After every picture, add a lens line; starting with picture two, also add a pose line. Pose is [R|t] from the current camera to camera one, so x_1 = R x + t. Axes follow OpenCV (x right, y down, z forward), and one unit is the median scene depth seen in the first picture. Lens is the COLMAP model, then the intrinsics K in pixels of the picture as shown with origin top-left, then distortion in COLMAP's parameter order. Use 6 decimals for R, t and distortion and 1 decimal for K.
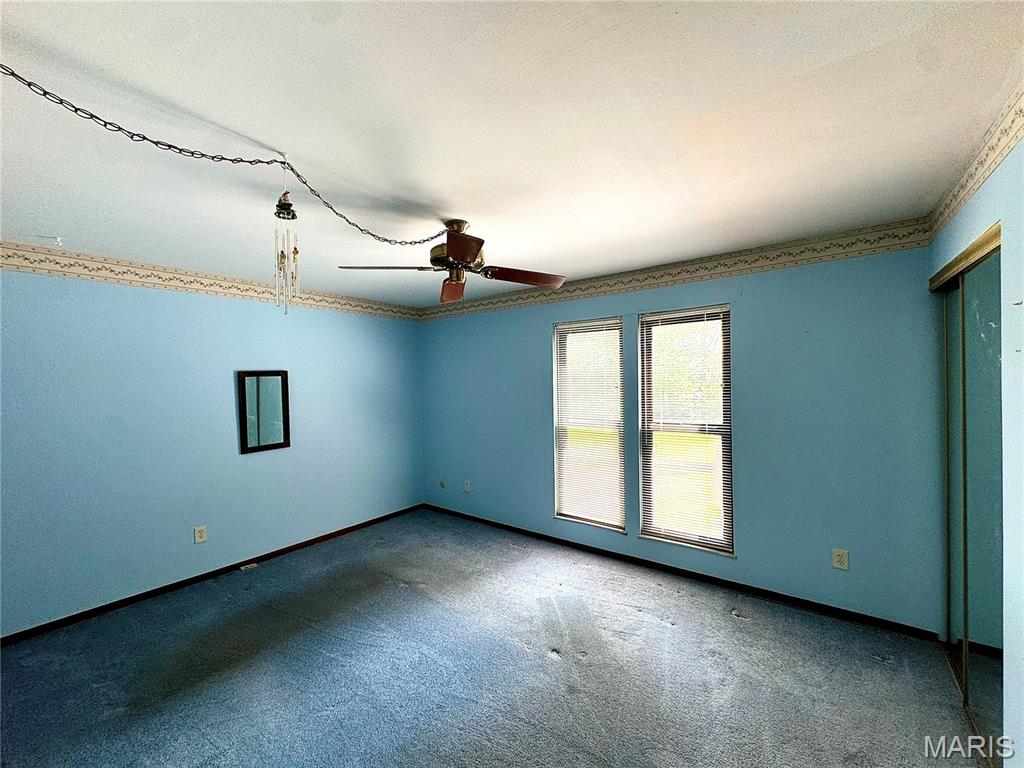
lens RADIAL K [[406.7, 0, 508.4], [0, 406.7, 381.5], [0, 0, 1]] dist [-0.004583, 0.000428]
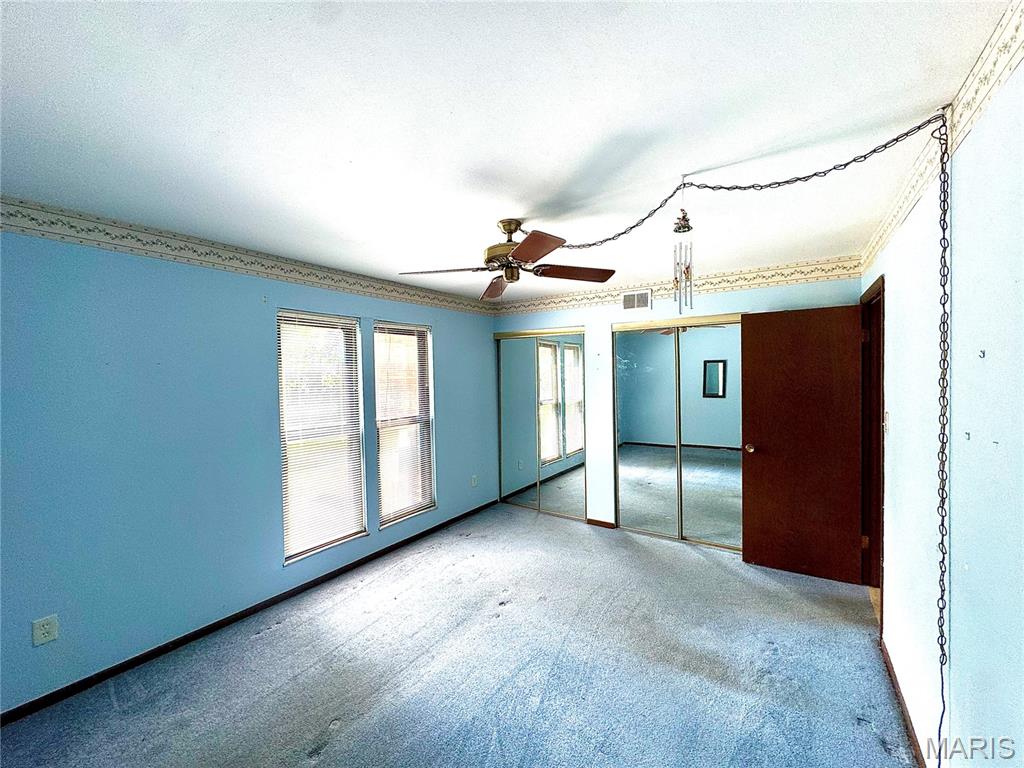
lens RADIAL K [[406.7, 0, 509.3], [0, 406.7, 385.7], [0, 0, 1]] dist [-0.004583, 0.000428]
pose [[-0.040257, -0.016630, 0.999051, -0.769843], [0.012949, 0.999769, 0.017164, -0.008837], [-0.999105, 0.013628, -0.040032, 0.718771]]
